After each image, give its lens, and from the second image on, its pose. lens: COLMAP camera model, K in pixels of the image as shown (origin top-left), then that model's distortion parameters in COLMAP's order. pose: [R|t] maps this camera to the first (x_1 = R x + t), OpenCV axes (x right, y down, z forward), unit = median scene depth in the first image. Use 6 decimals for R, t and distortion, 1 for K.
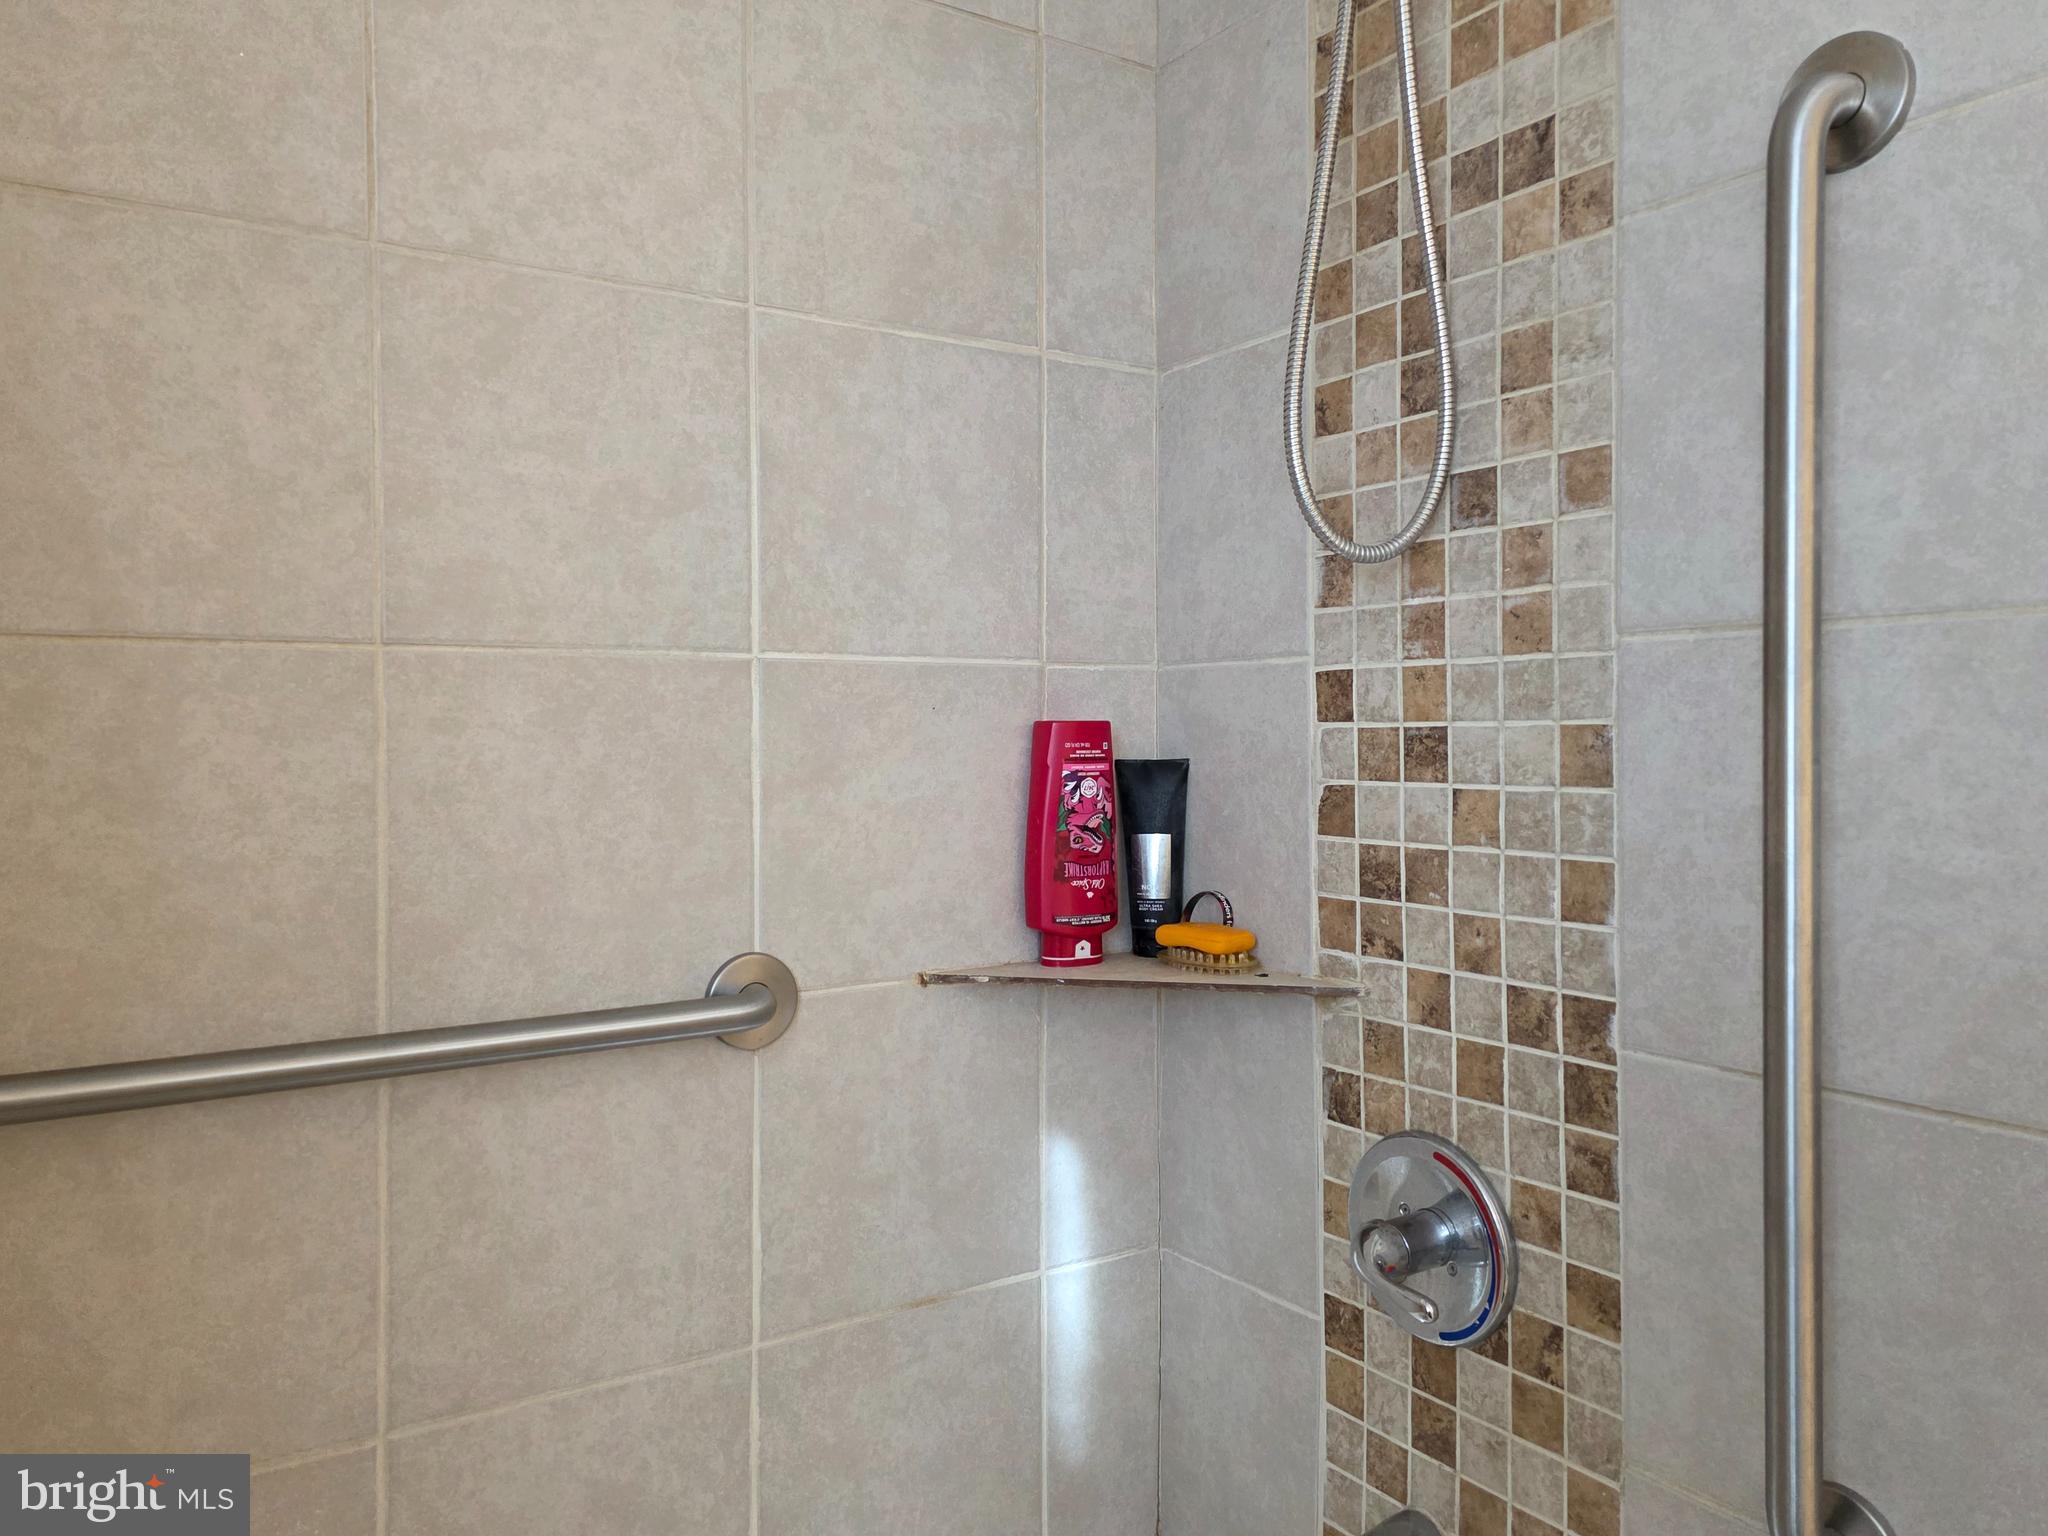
lens RADIAL K [[1493.7, 0, 1017.6], [0, 1493.7, 759.9], [0, 0, 1]] dist [0.067632, -0.058830]
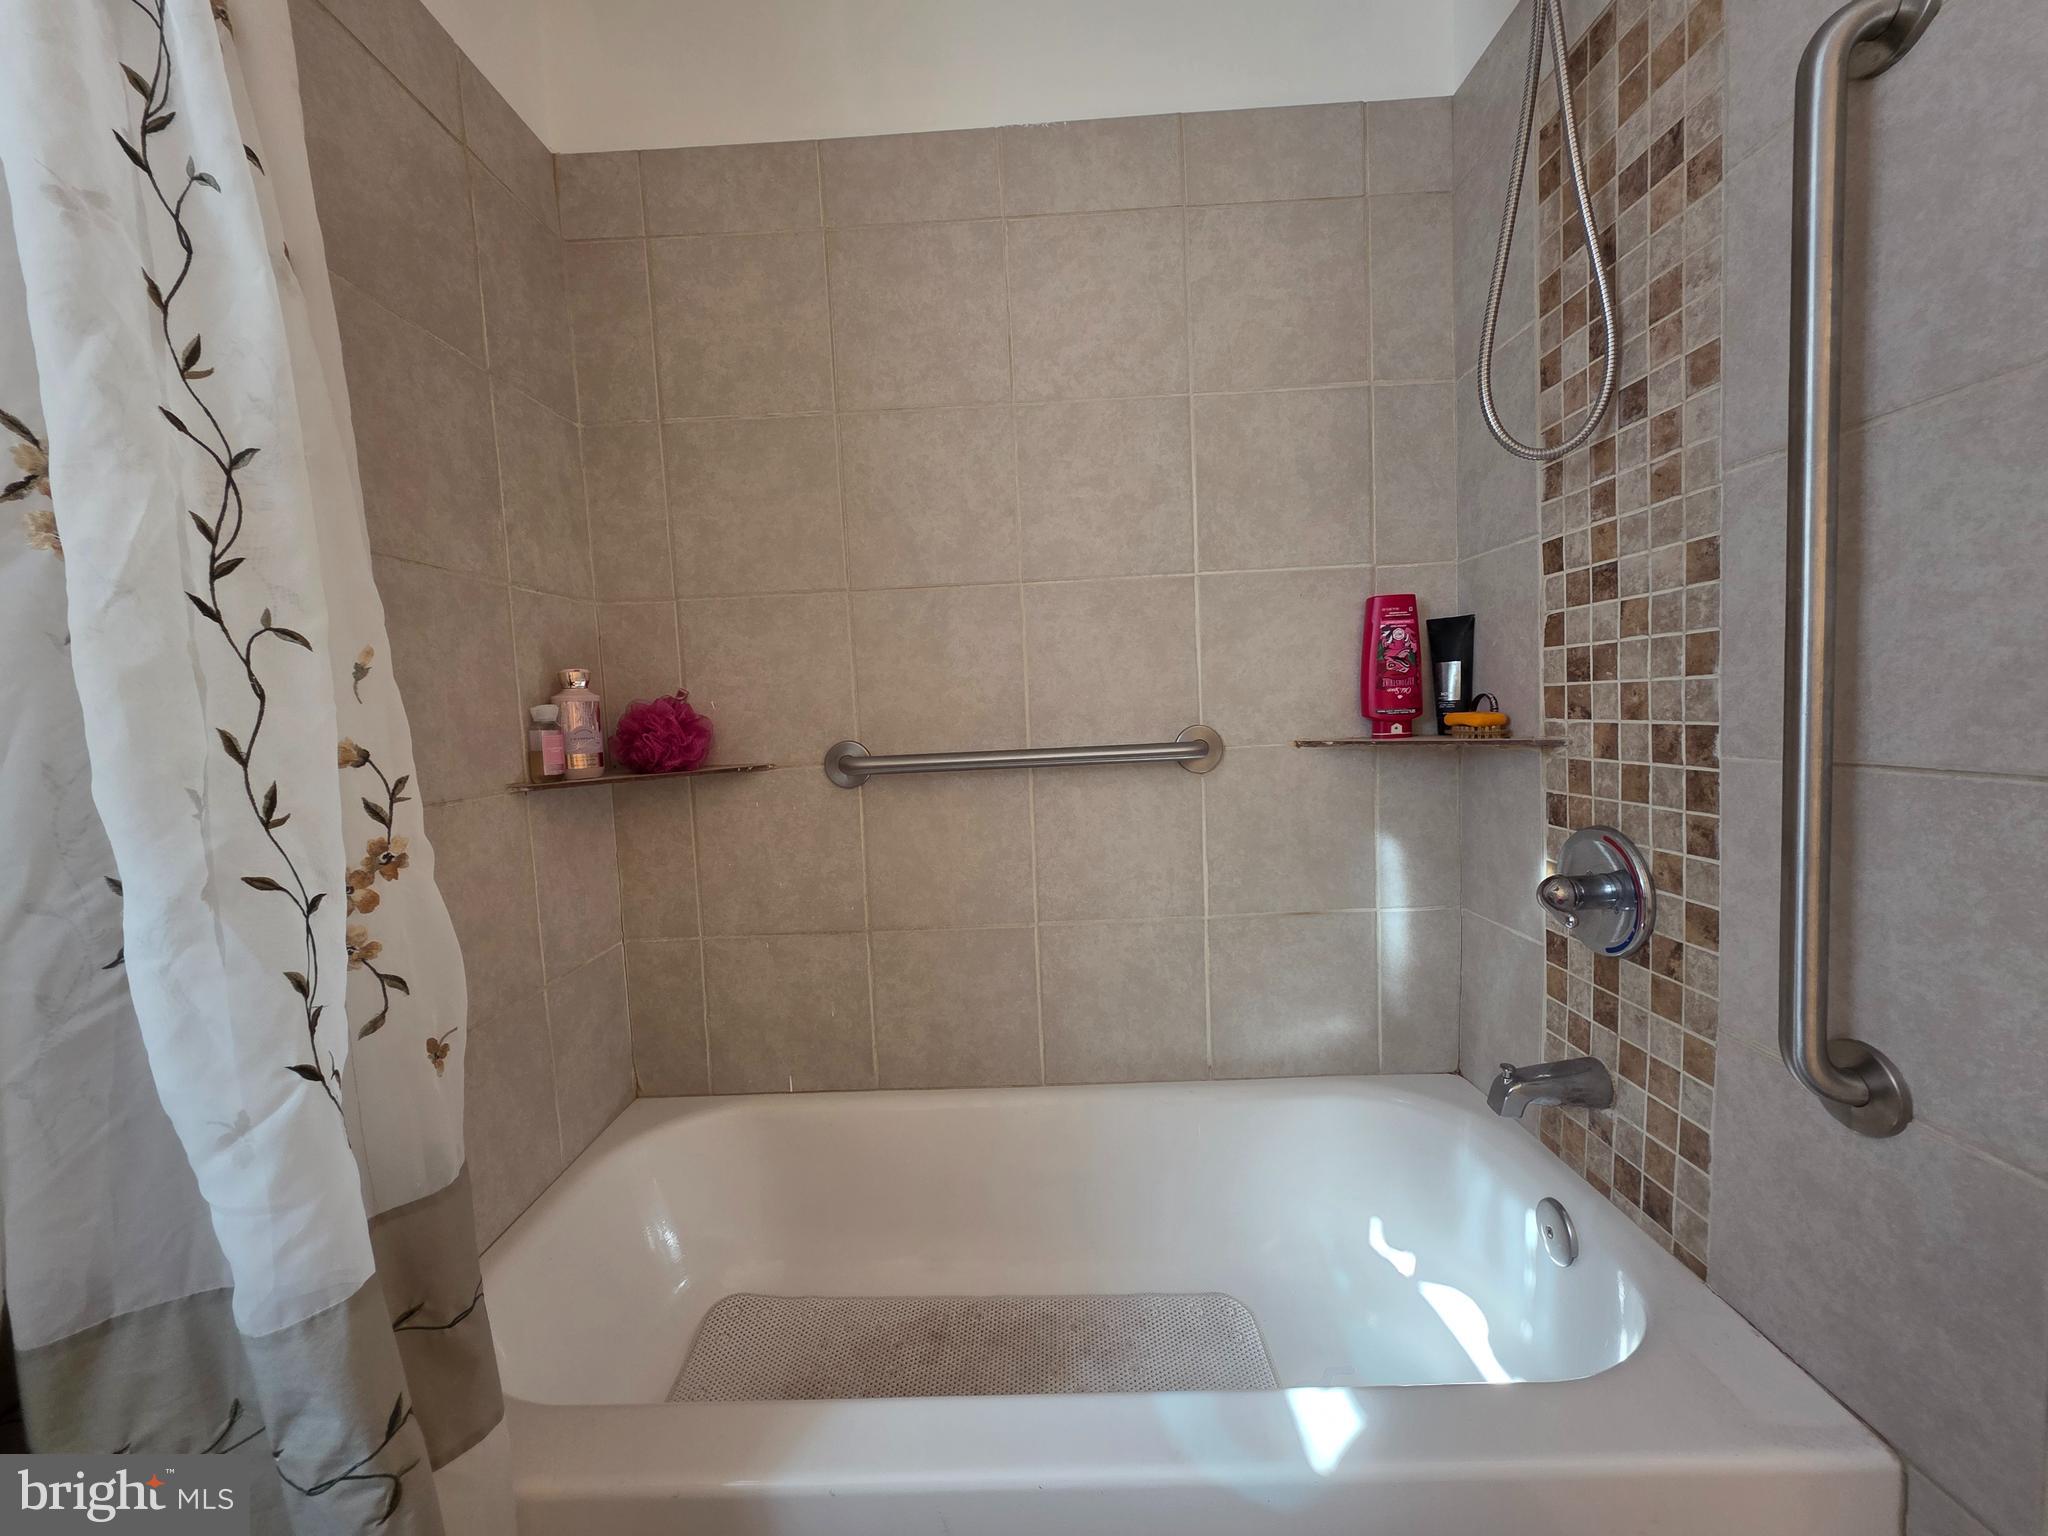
lens RADIAL K [[812.1, 0, 1020.4], [0, 812.1, 764.6], [0, 0, 1]] dist [-0.000755, 0.001539]
pose [[0.832019, 0.006428, -0.554709, 0.248181], [0.032956, 0.997594, 0.060991, 0.118163], [0.553767, -0.069027, 0.829806, -0.038188]]
